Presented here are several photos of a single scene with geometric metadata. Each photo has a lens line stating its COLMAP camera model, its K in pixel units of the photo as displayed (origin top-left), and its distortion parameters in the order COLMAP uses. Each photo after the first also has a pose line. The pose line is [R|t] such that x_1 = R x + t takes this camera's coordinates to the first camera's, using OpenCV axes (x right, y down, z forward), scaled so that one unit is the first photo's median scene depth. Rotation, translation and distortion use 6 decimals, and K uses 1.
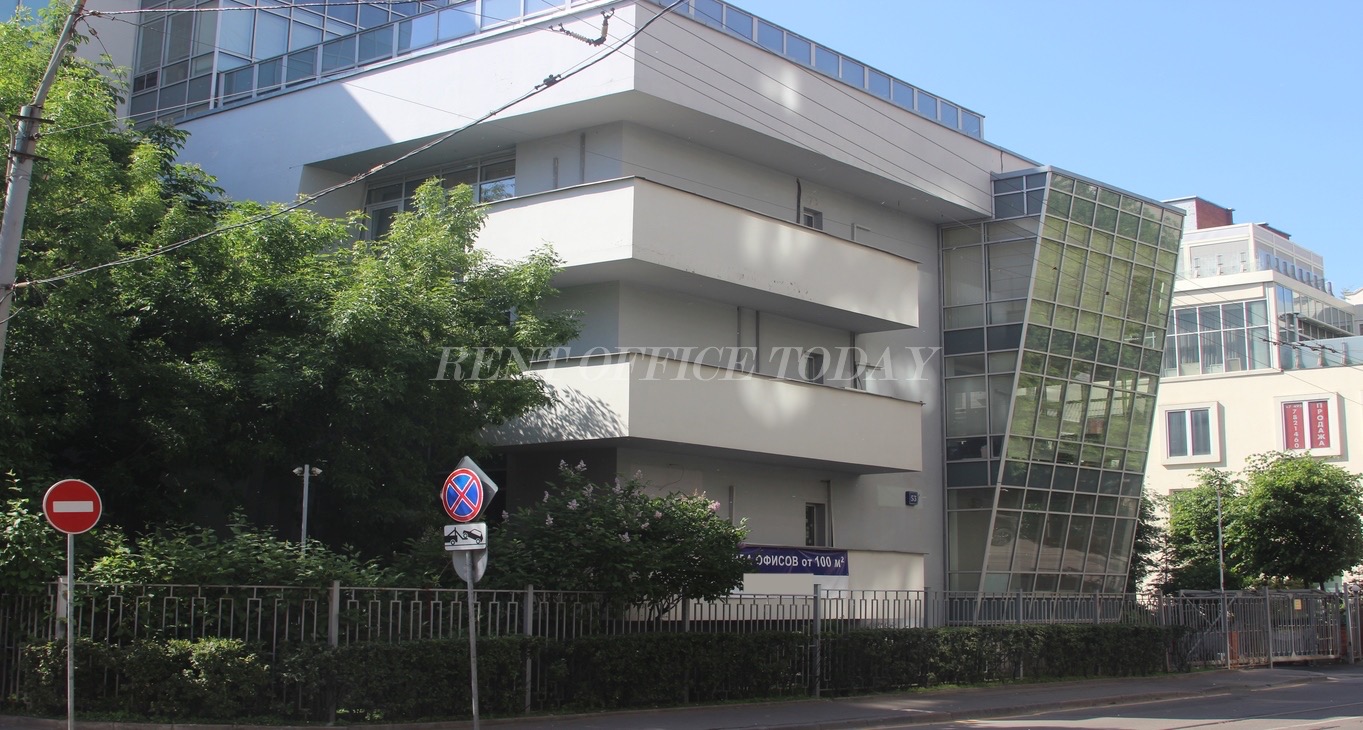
lens RADIAL K [[1723.6, 0, 681.5], [0, 1723.6, 365.0], [0, 0, 1]] dist [-0.186515, 0.252972]
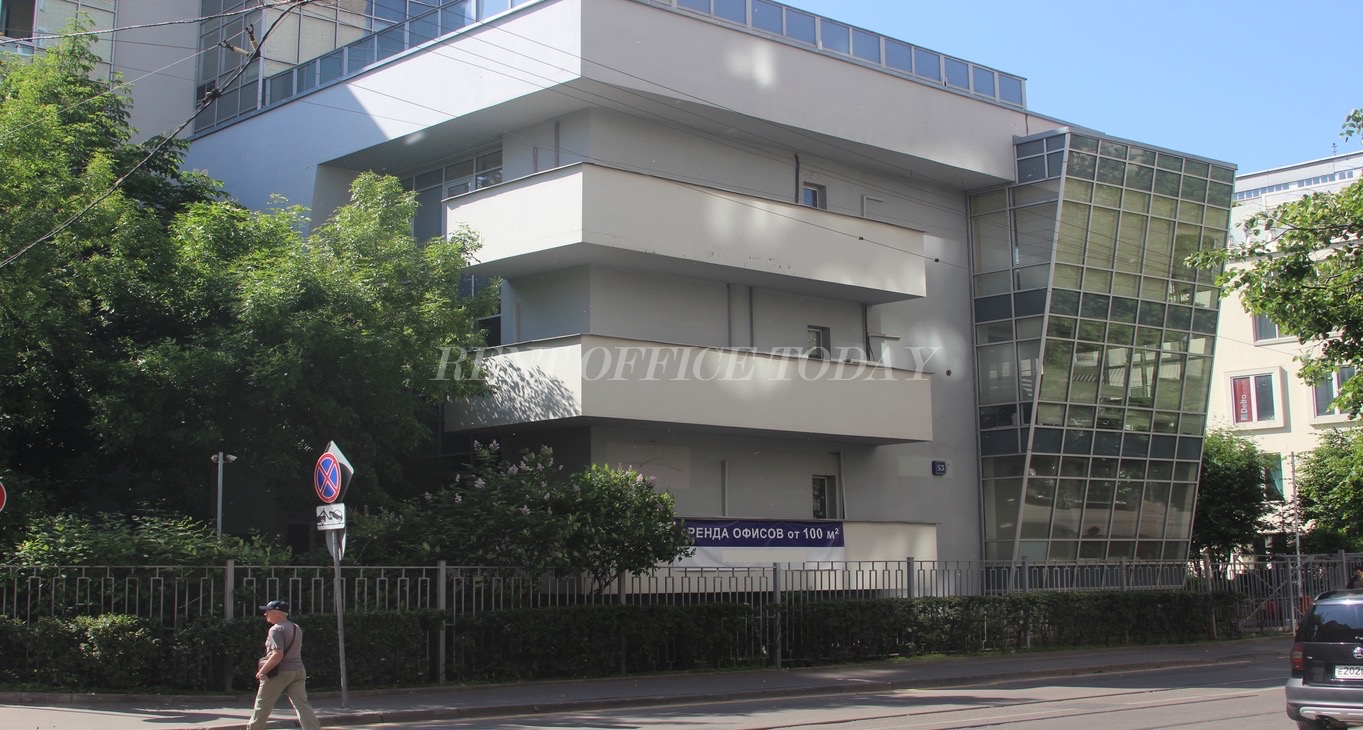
lens RADIAL K [[1733.5, 0, 681.5], [0, 1733.5, 365.0], [0, 0, 1]] dist [-0.218927, 0.366984]
pose [[0.989187, -0.032441, -0.143023, 0.152374], [0.034628, 0.999318, 0.012831, -0.000012], [0.142510, -0.017645, 0.989636, -0.012357]]
